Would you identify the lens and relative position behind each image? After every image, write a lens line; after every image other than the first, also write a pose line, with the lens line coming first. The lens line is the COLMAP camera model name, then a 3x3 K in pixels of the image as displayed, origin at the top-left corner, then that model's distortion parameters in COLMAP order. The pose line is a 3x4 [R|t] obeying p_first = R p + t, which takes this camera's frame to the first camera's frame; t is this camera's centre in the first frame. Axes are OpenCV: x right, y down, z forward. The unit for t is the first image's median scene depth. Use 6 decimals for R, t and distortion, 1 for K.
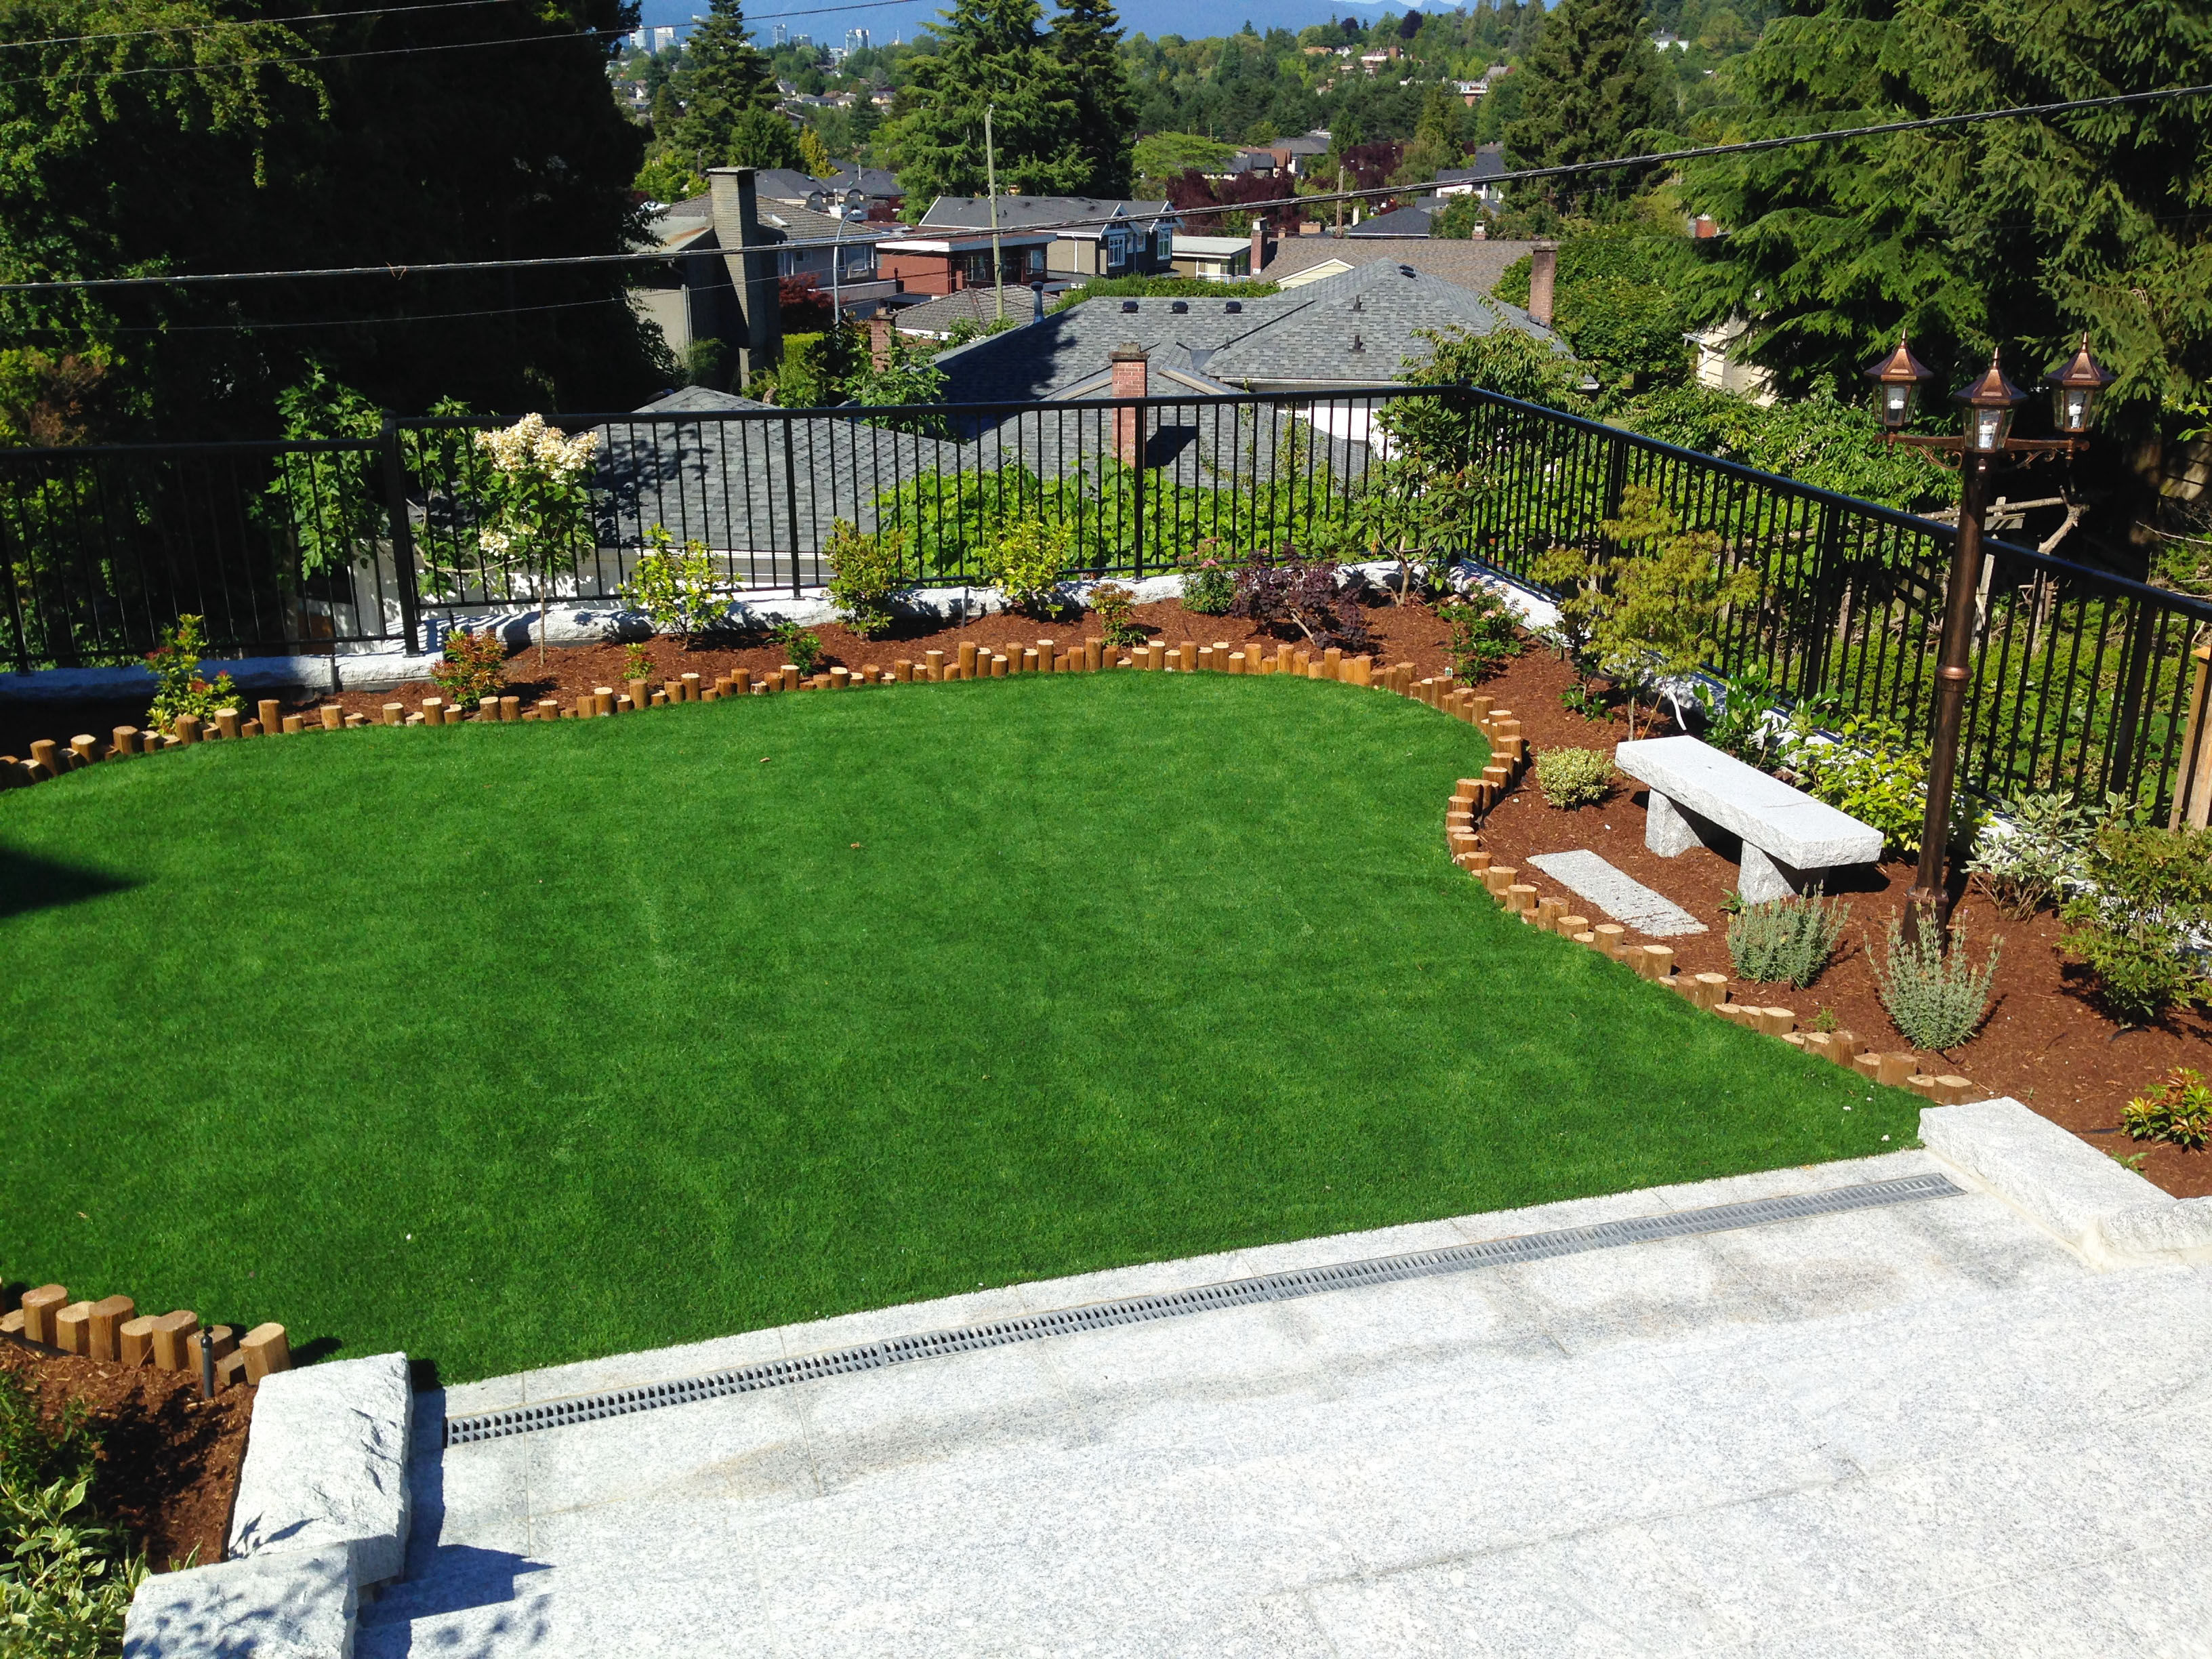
lens RADIAL K [[2030.3, 0, 1106.0], [0, 2030.3, 829.5], [0, 0, 1]] dist [0.143505, -0.253092]
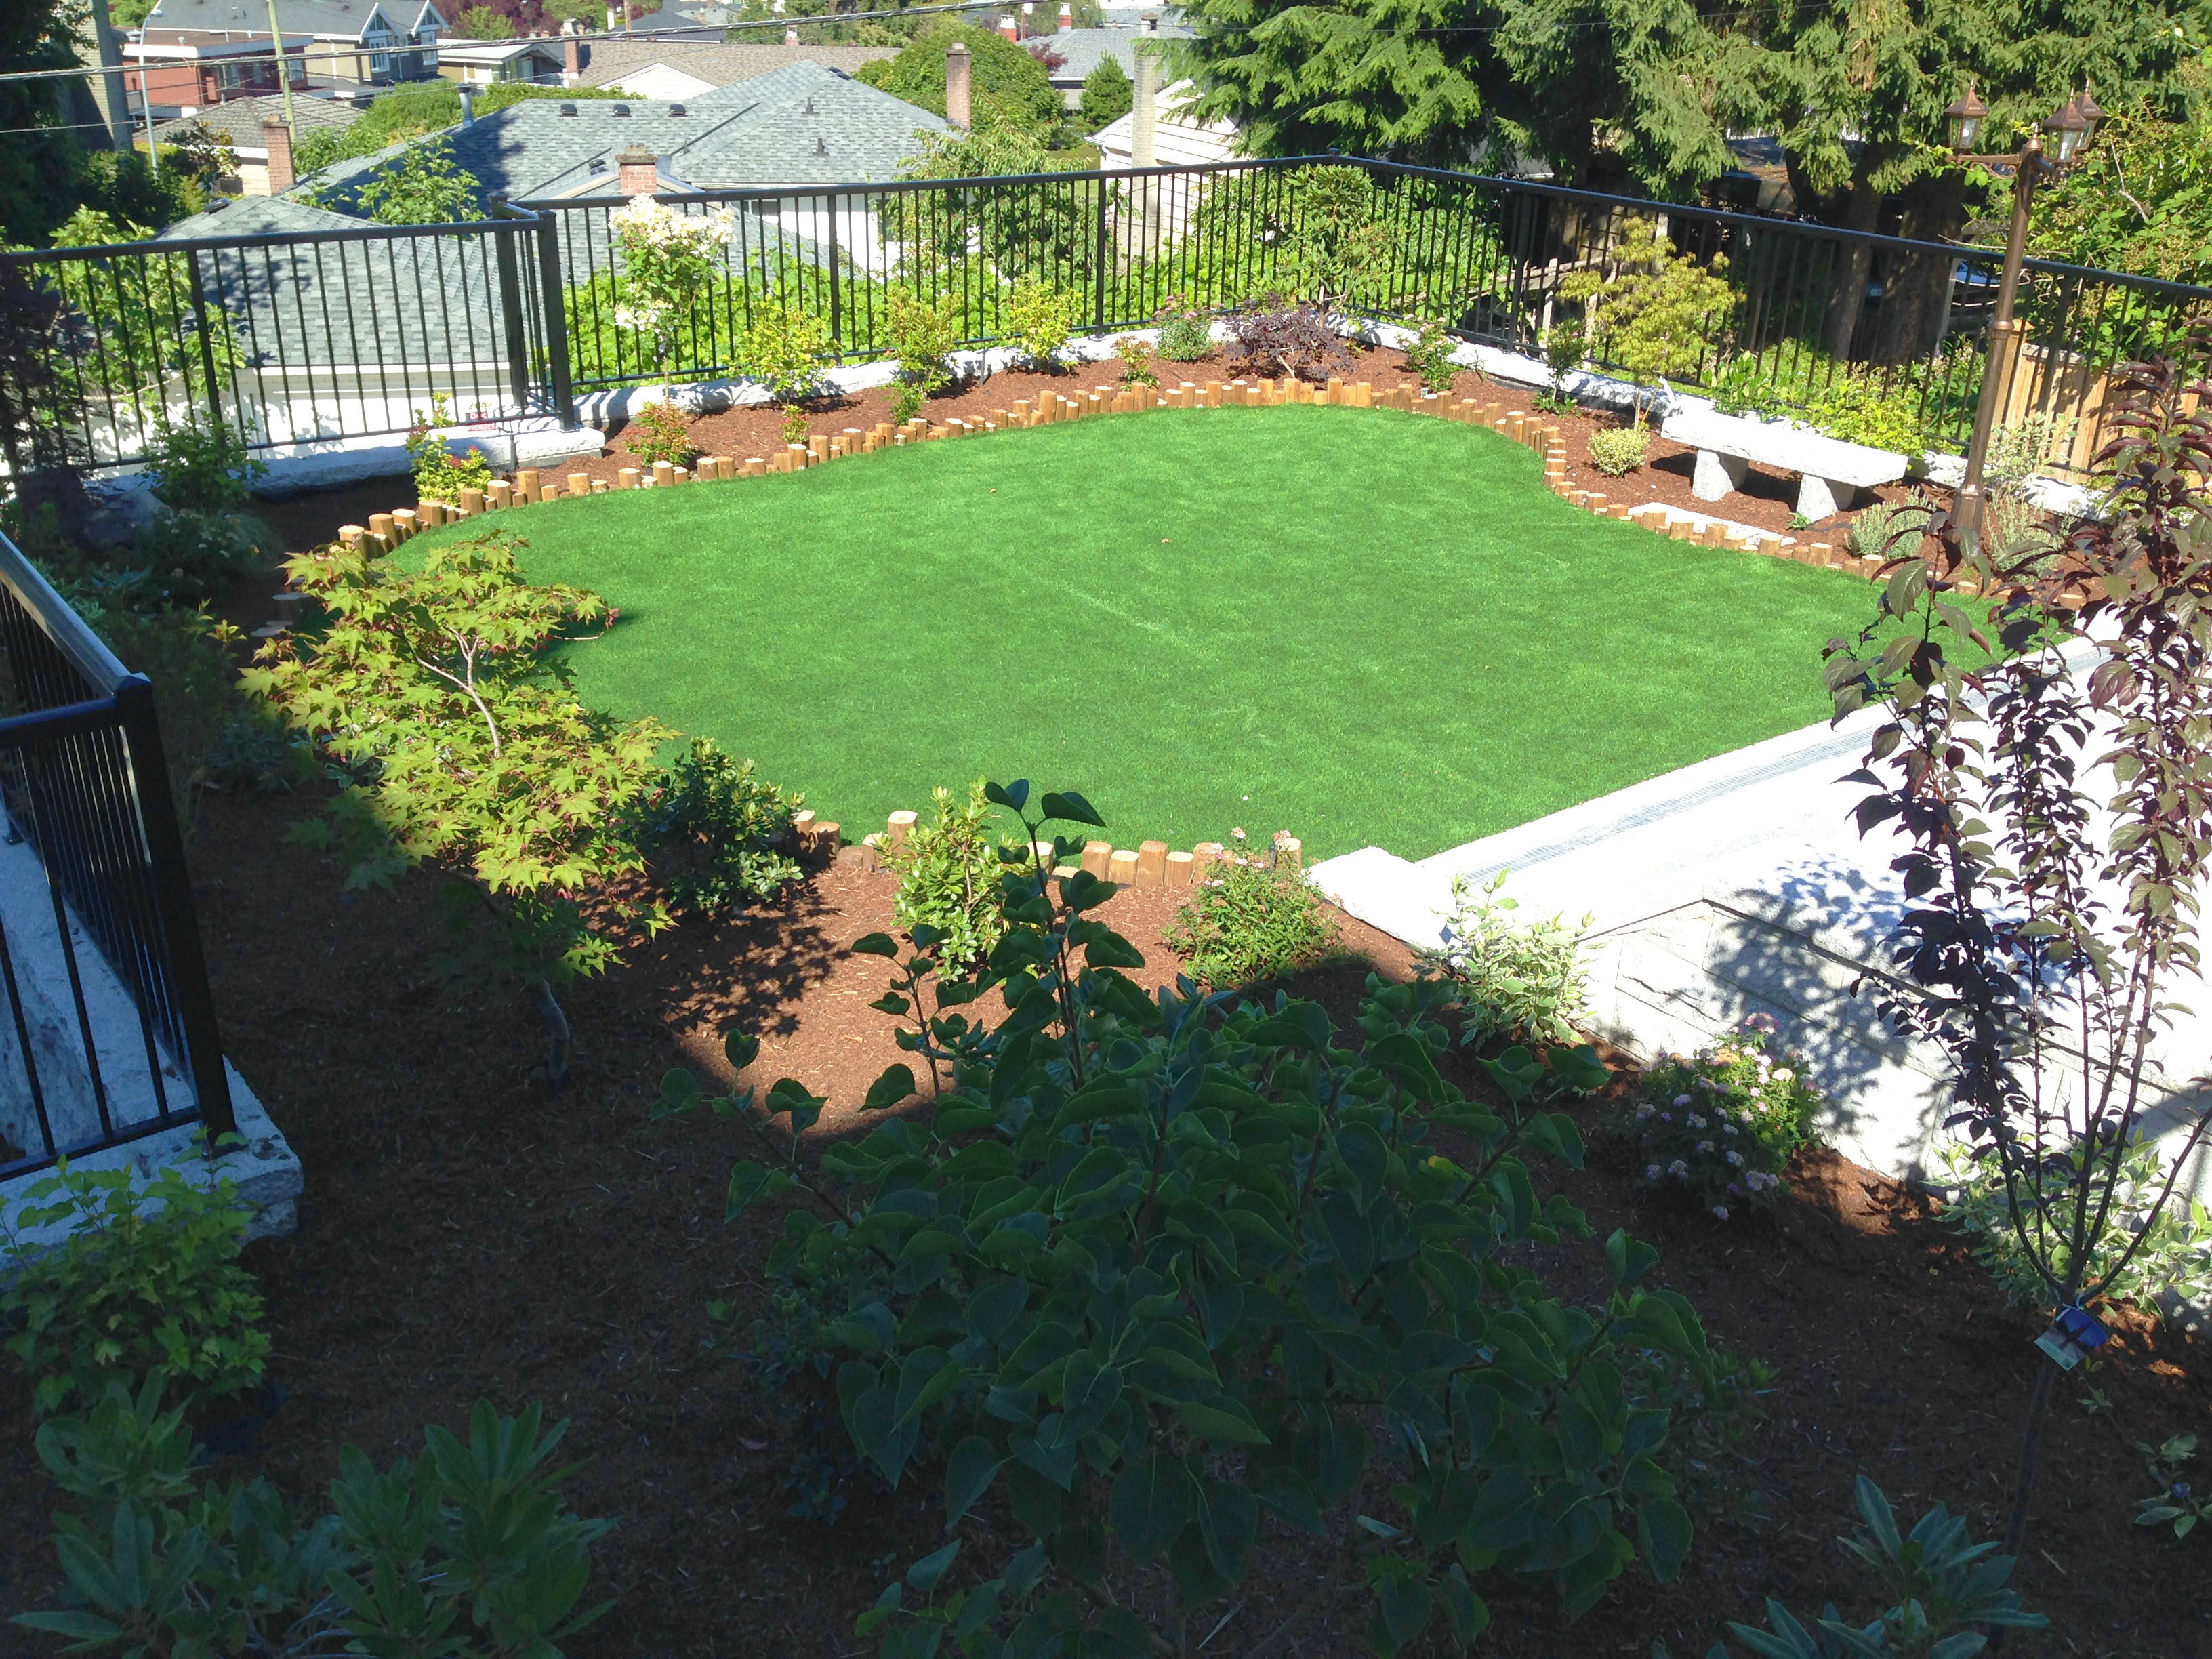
lens RADIAL K [[2030.3, 0, 1106.0], [0, 2030.3, 829.5], [0, 0, 1]] dist [0.143505, -0.253092]
pose [[0.937611, -0.127518, 0.323458, -0.434049], [0.100342, 0.989973, 0.099421, 0.040699], [-0.332892, -0.060762, 0.941005, -0.106471]]
